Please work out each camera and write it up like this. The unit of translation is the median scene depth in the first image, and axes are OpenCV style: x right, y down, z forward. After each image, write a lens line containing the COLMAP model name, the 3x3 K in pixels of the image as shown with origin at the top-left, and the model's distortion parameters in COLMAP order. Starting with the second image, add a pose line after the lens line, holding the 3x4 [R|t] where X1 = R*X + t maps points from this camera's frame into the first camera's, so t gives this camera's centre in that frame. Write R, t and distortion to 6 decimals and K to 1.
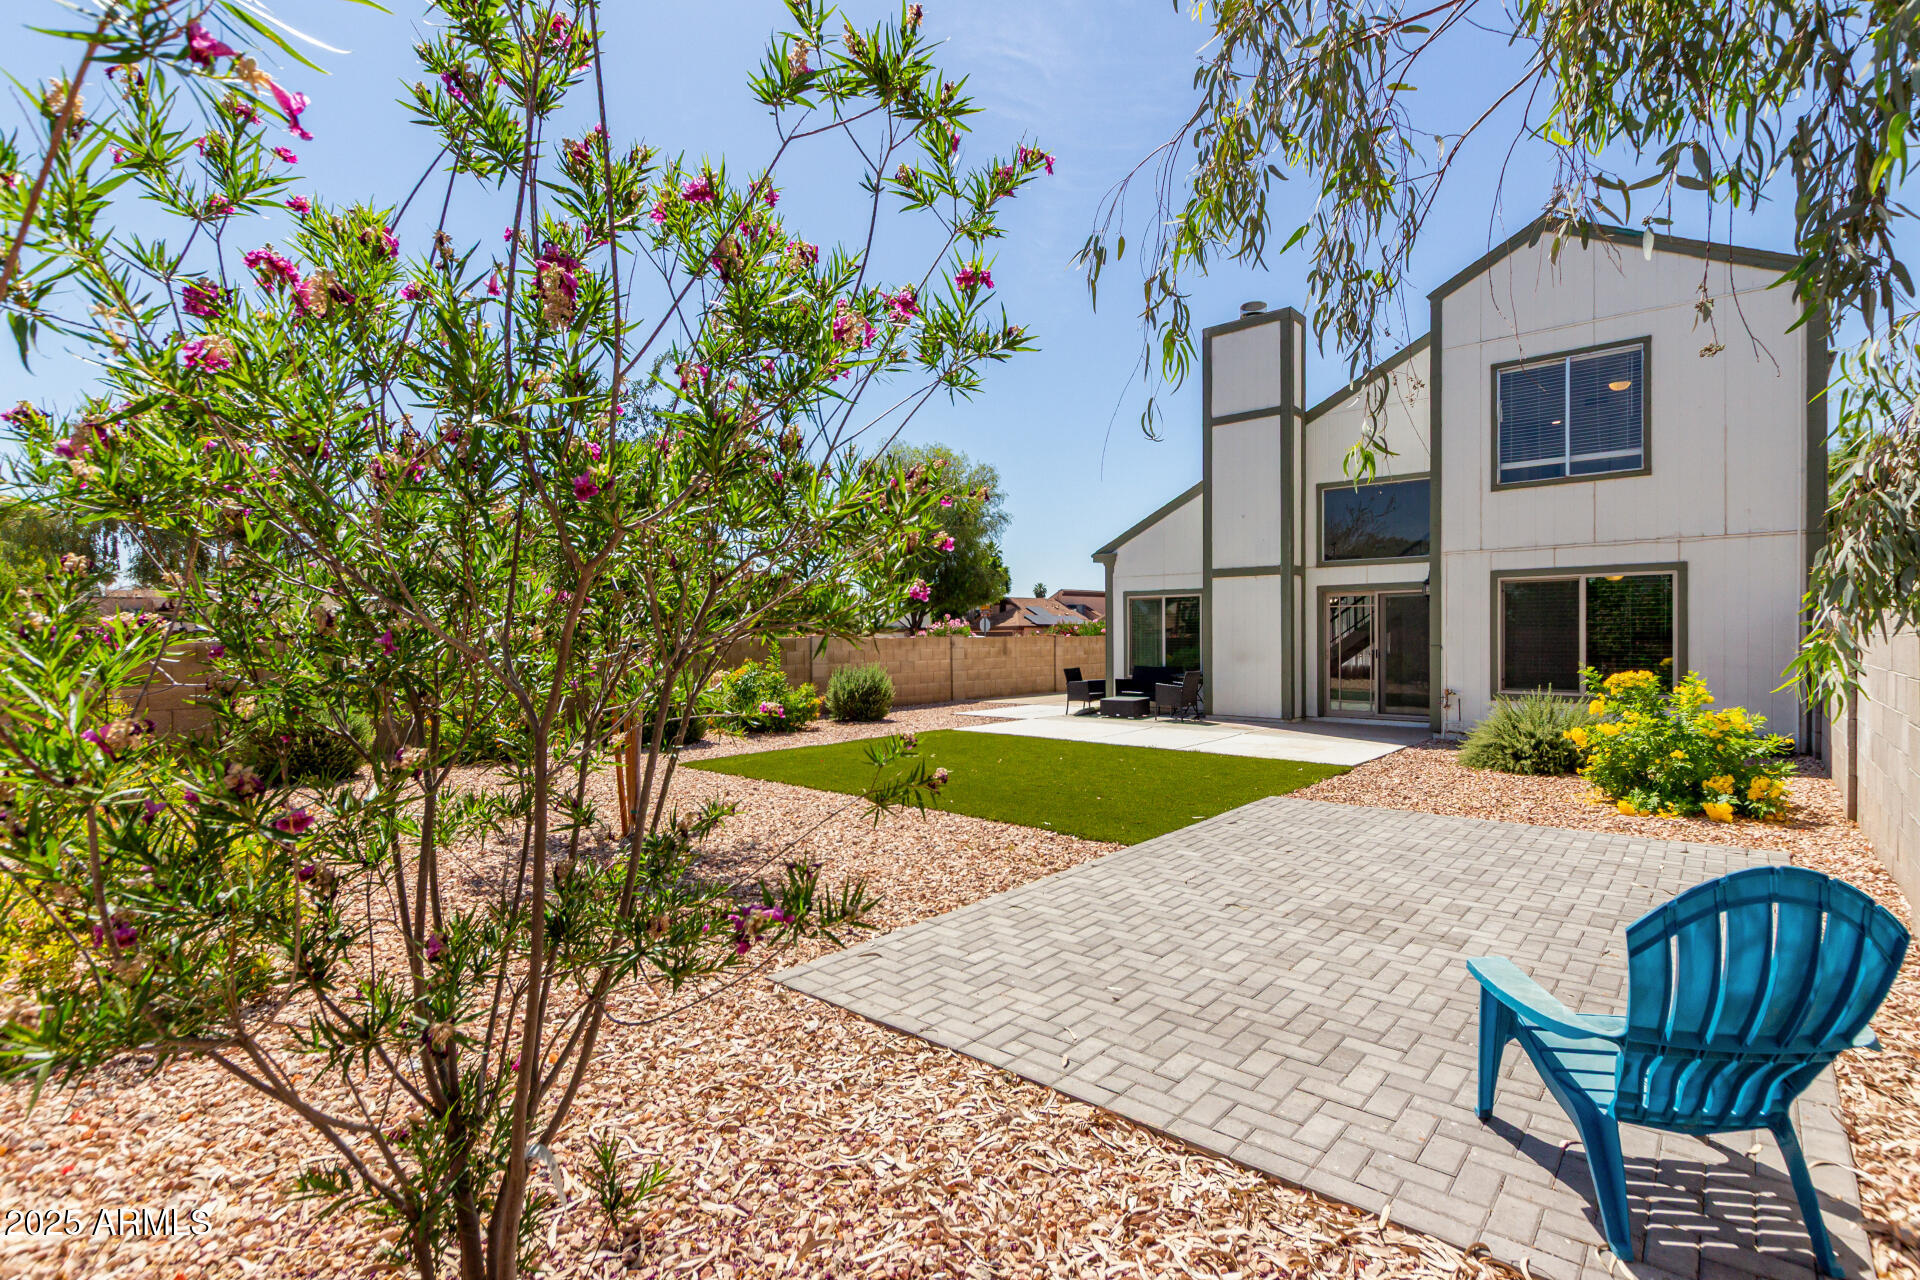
lens RADIAL K [[886.6, 0, 948.3], [0, 886.6, 647.5], [0, 0, 1]] dist [0.004450, 0.000883]
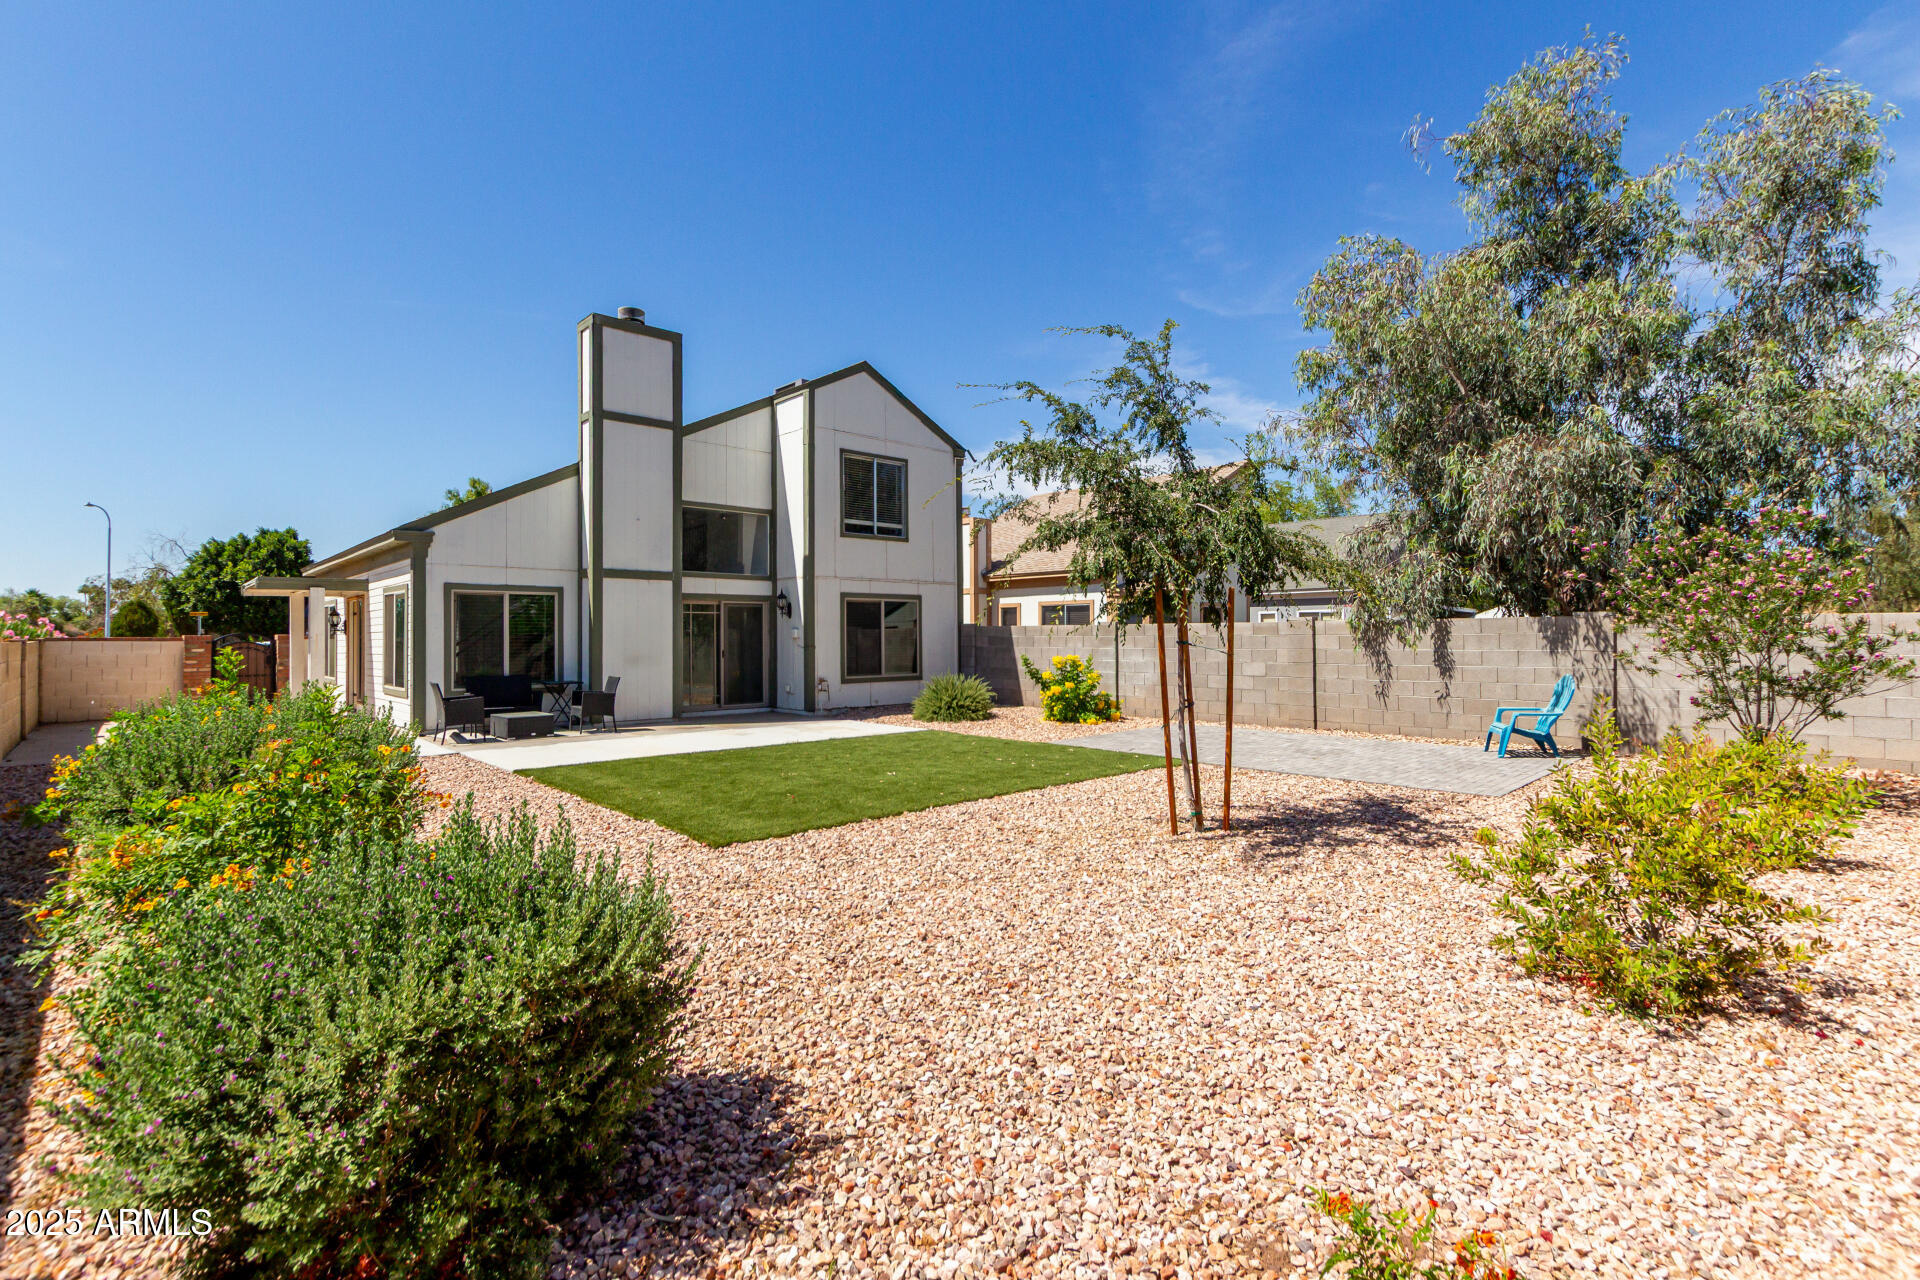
lens RADIAL K [[886.6, 0, 946.5], [0, 886.6, 625.1], [0, 0, 1]] dist [0.004450, 0.000883]
pose [[0.106387, 0.022509, 0.994070, -0.746728], [0.018976, 0.999516, -0.024663, 0.003669], [-0.994144, 0.021487, 0.105909, 0.658654]]
